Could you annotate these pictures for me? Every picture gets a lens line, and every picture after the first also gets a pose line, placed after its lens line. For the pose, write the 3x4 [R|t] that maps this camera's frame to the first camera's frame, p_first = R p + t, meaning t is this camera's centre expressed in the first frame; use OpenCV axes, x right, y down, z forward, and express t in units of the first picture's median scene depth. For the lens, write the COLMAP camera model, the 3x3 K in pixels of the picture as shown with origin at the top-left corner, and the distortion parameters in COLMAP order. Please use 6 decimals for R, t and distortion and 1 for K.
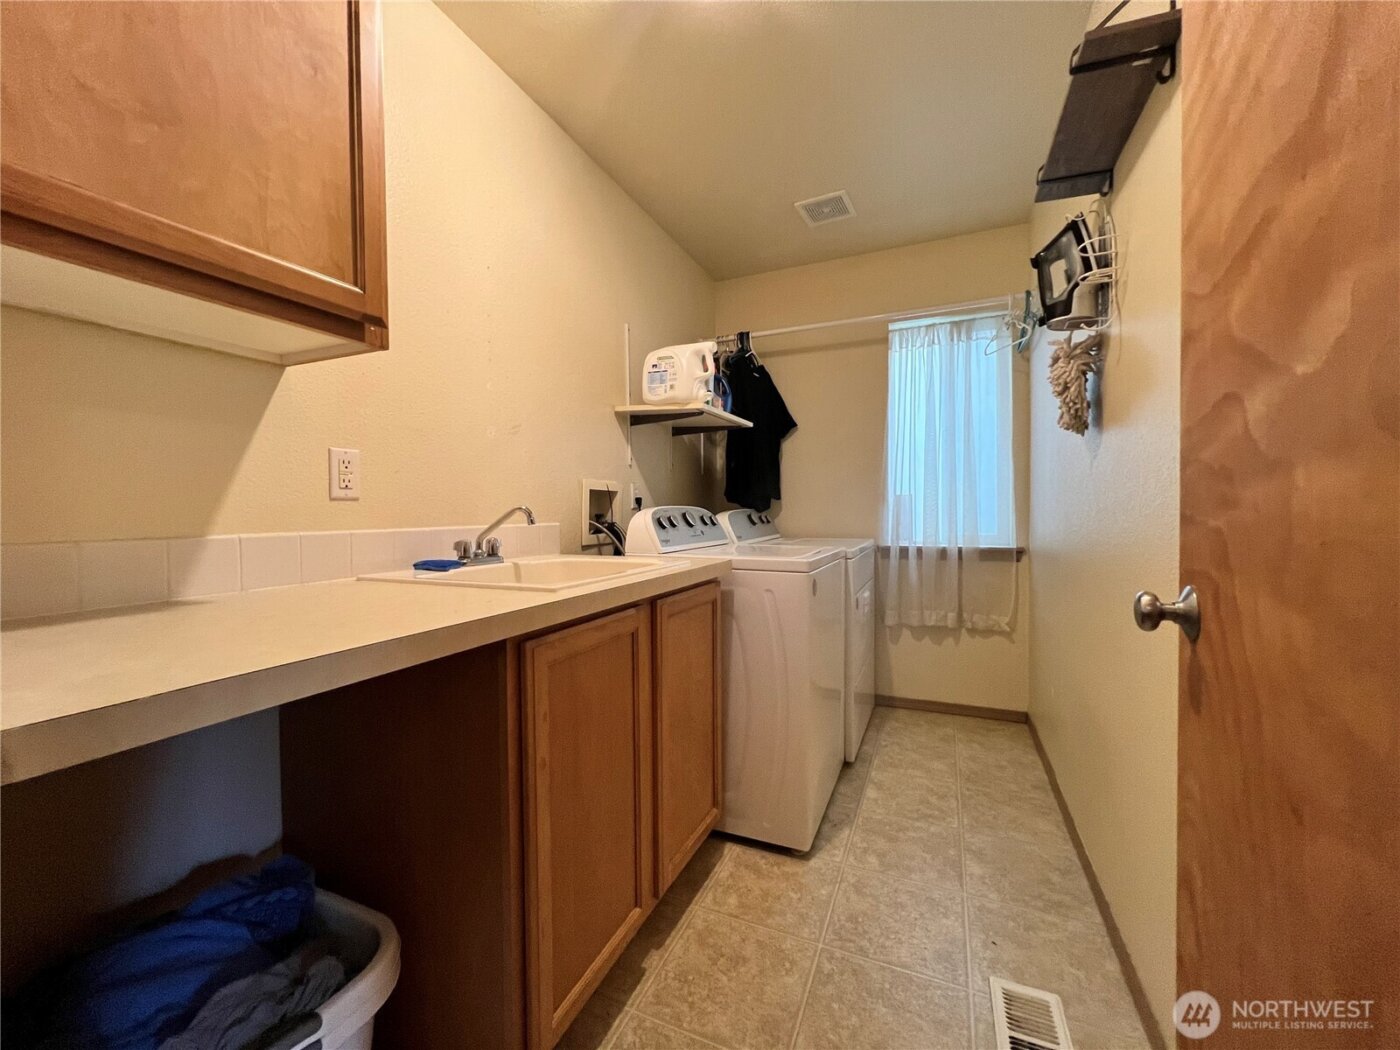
lens RADIAL K [[560.0, 0, 700.0], [0, 560.0, 525.0], [0, 0, 1]] dist [-0.001102, -0.000156]
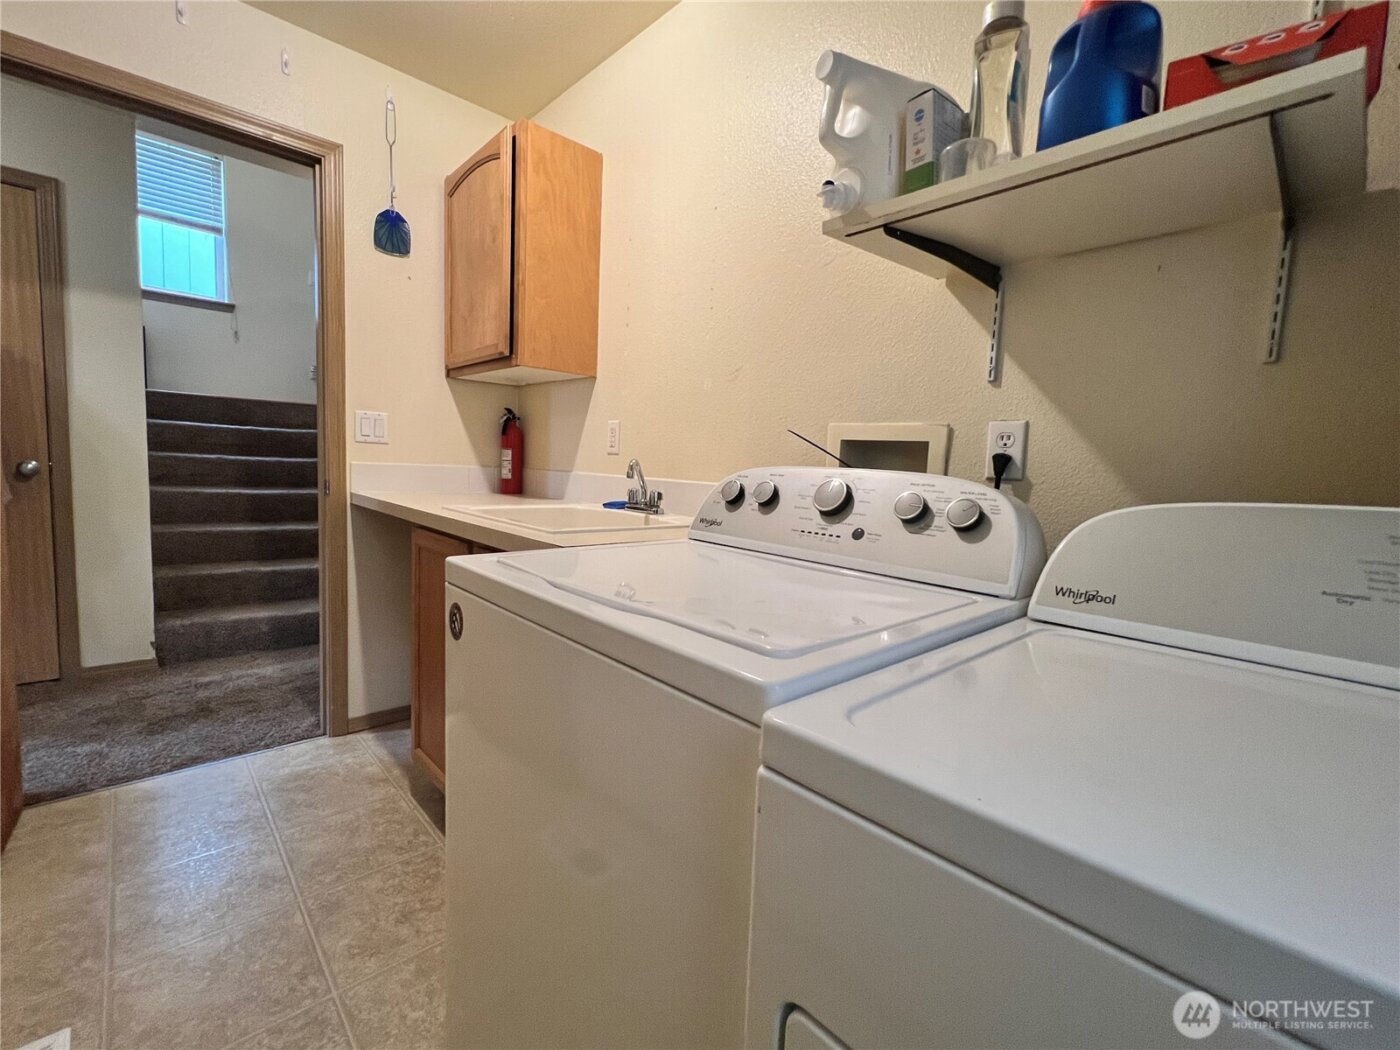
lens RADIAL K [[614.6, 0, 695.2], [0, 614.6, 528.8], [0, 0, 1]] dist [0.000595, 0.000602]
pose [[-0.408656, 0.079368, -0.909231, 0.784334], [-0.068586, 0.990724, 0.117308, -0.053557], [0.910108, 0.110299, -0.399422, 1.819729]]
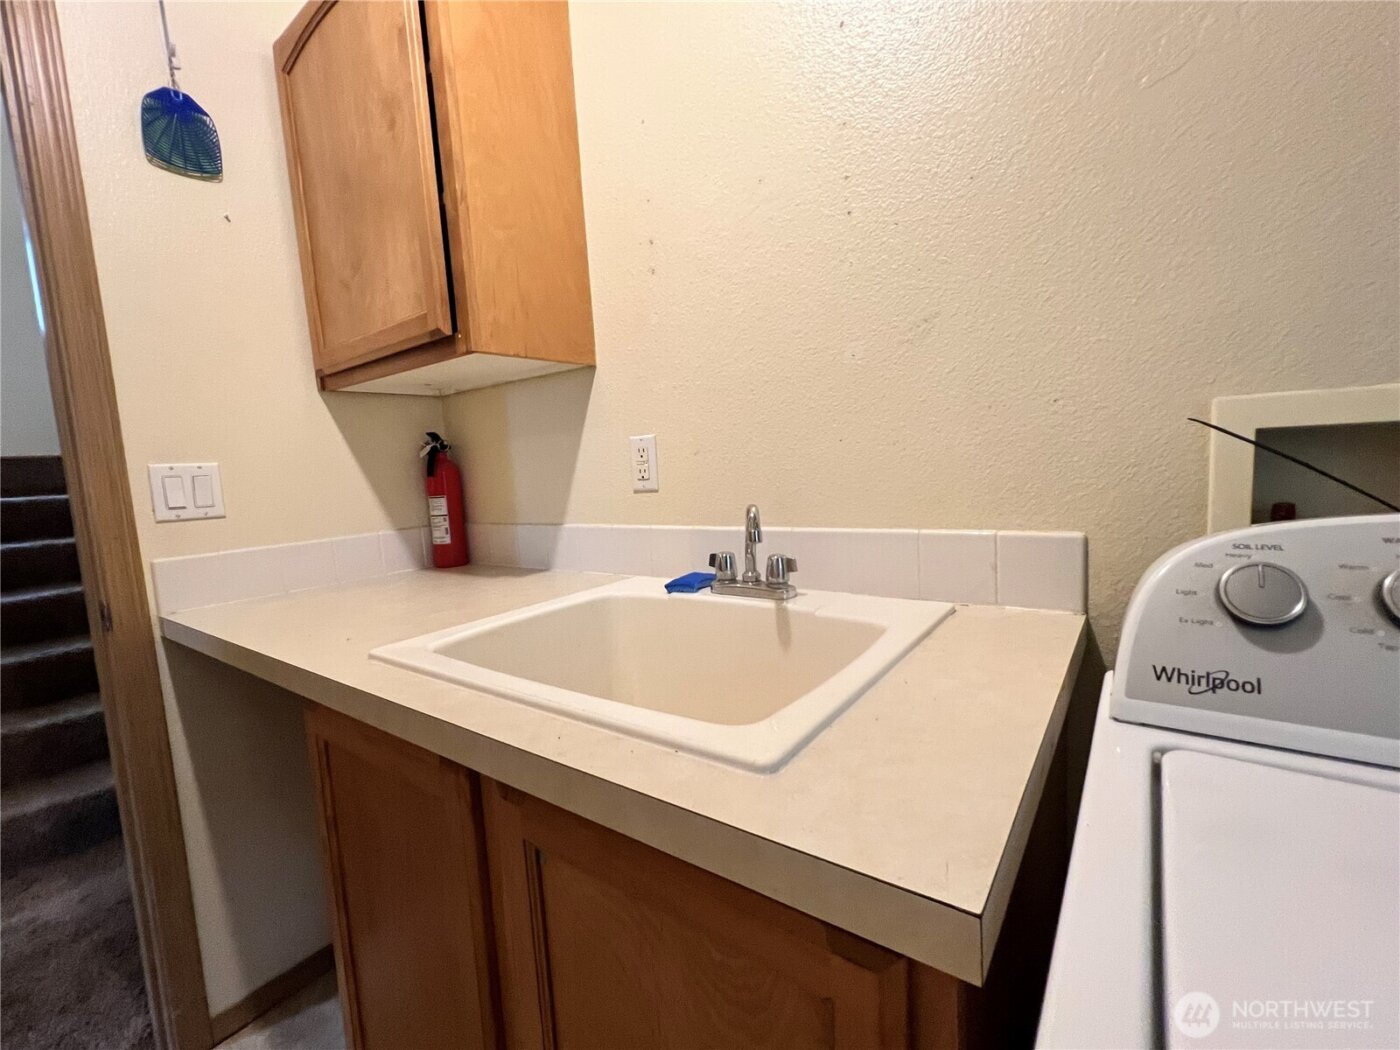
lens RADIAL K [[614.6, 0, 695.2], [0, 614.6, 528.8], [0, 0, 1]] dist [0.000595, 0.000602]
pose [[-0.229295, 0.119432, -0.966002, 0.308716], [0.037186, 0.992794, 0.113918, -0.092170], [0.972646, -0.009801, -0.232084, 1.254975]]
